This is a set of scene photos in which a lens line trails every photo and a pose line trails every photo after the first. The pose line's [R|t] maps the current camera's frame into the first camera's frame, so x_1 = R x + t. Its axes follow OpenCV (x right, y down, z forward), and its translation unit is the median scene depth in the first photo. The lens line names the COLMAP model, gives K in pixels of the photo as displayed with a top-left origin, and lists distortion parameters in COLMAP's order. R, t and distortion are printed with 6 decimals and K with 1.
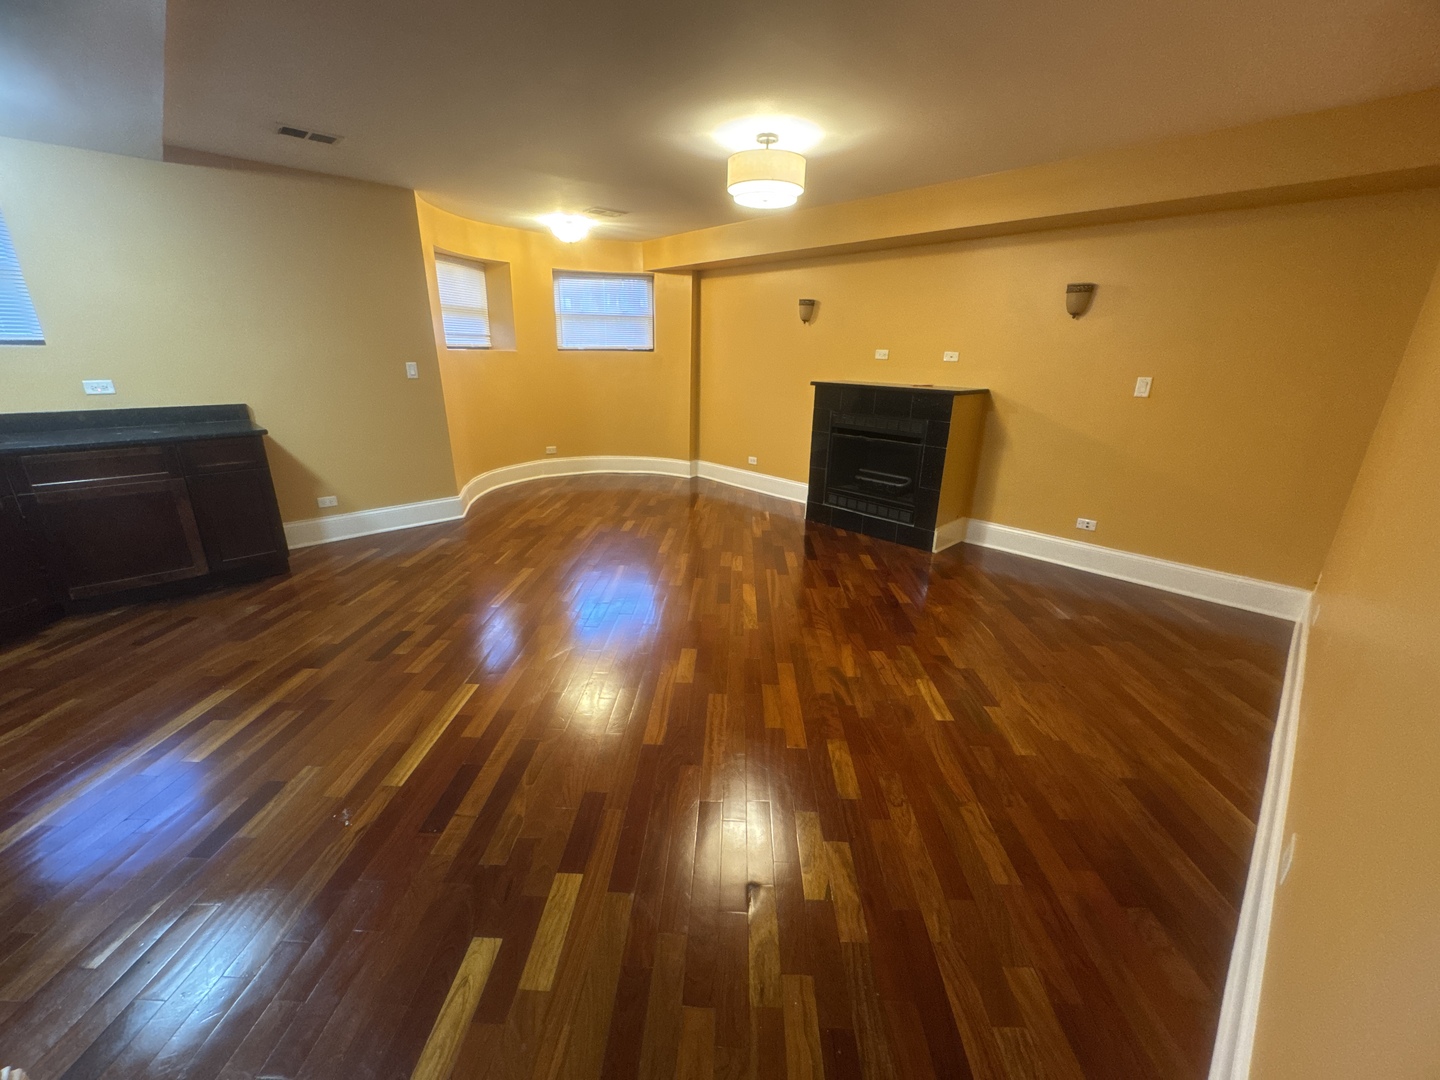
lens RADIAL K [[574.2, 0, 720.0], [0, 574.2, 540.0], [0, 0, 1]] dist [0.000649, 0.000428]
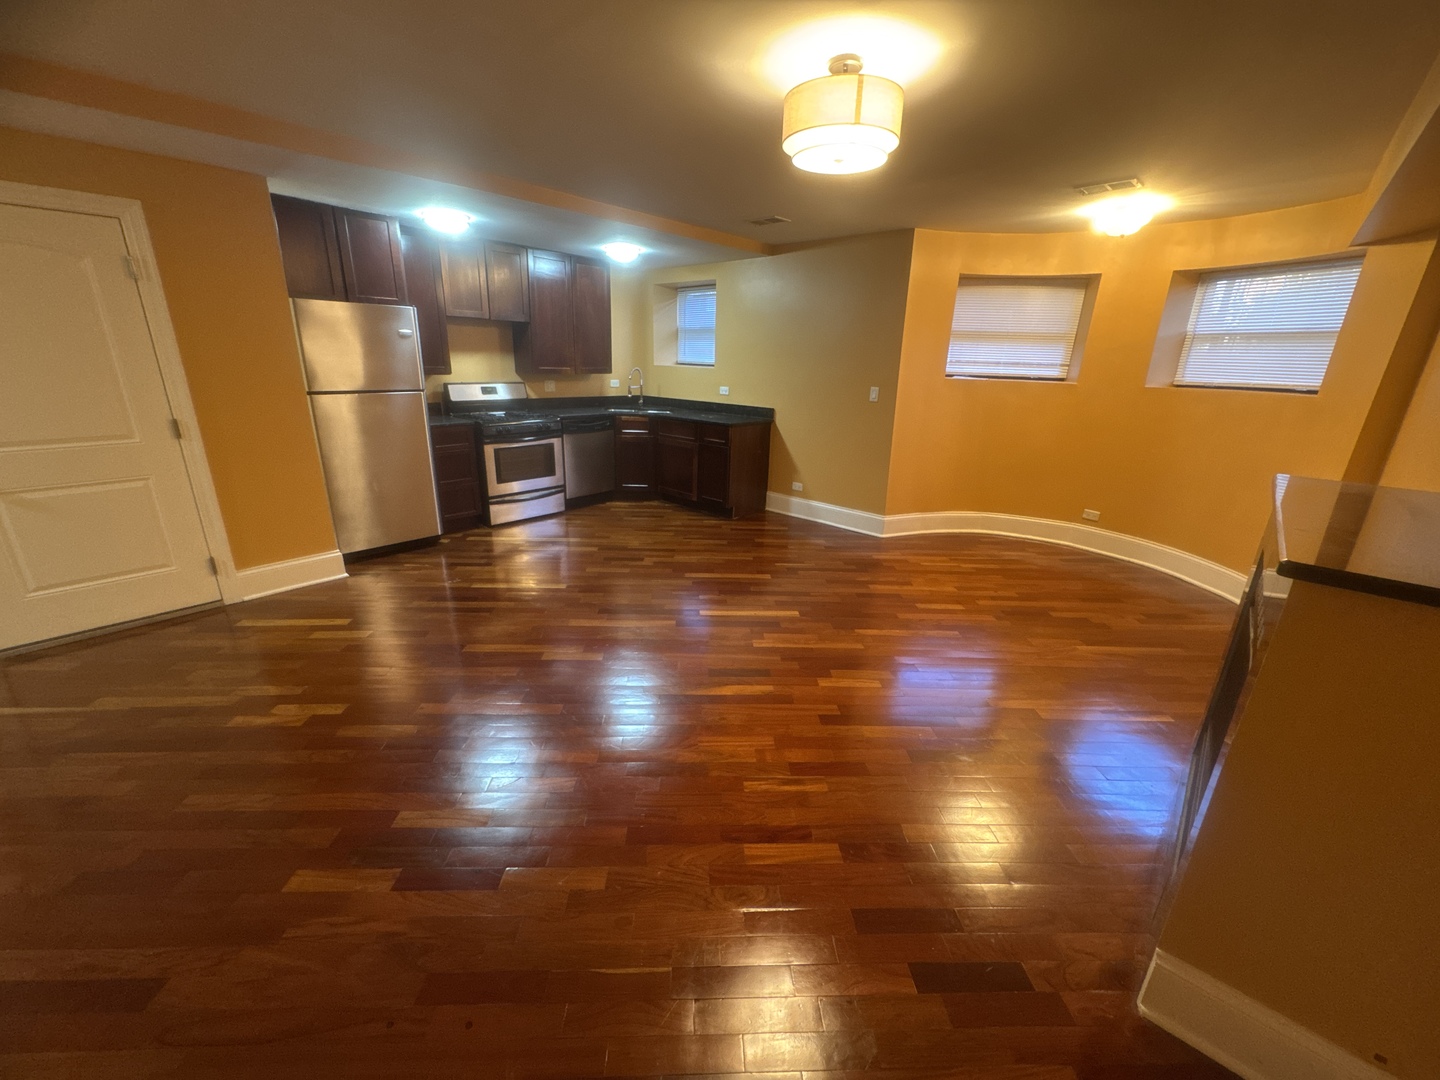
lens RADIAL K [[574.2, 0, 720.0], [0, 574.2, 540.0], [0, 0, 1]] dist [0.000649, 0.000428]
pose [[0.066661, 0.292799, -0.953847, 0.603152], [-0.340385, 0.905299, 0.254109, -0.229264], [0.937920, 0.307736, 0.160012, 0.651786]]
